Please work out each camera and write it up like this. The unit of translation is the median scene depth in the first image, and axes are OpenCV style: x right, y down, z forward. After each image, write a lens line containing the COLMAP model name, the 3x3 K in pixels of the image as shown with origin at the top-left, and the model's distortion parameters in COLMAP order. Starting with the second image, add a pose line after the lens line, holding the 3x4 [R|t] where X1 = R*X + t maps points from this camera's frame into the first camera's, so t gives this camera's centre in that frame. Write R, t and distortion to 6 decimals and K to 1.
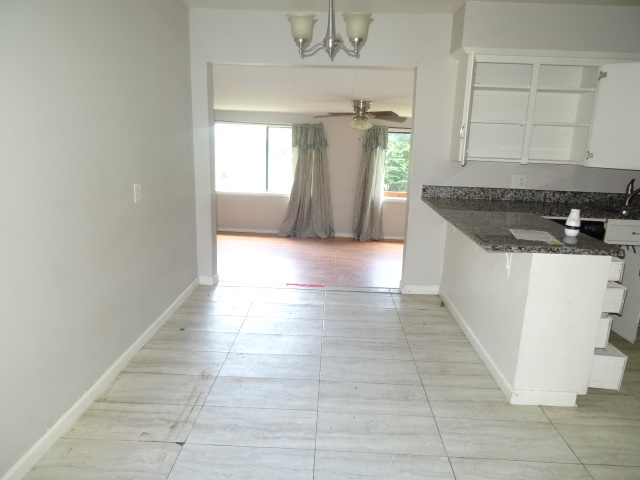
lens RADIAL K [[459.7, 0, 320.0], [0, 459.7, 240.0], [0, 0, 1]] dist [-0.000895, -0.003722]
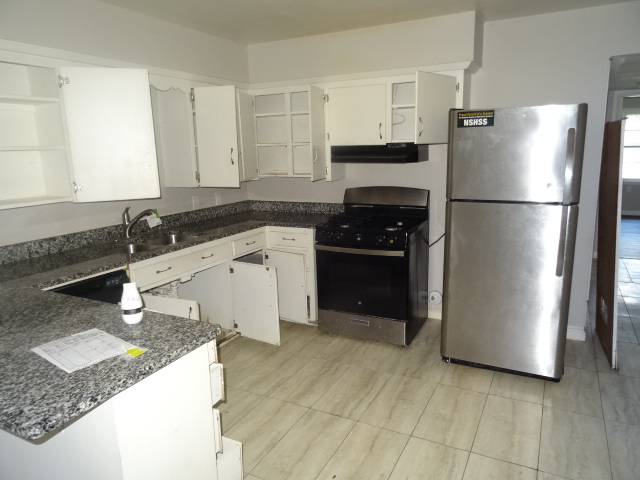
lens RADIAL K [[459.7, 0, 320.0], [0, 459.7, 240.0], [0, 0, 1]] dist [-0.000895, -0.003722]
pose [[0.430848, -0.225726, 0.873738, 0.079345], [0.246597, 0.960810, 0.126621, -0.094134], [-0.868078, 0.160907, 0.469627, 0.302066]]
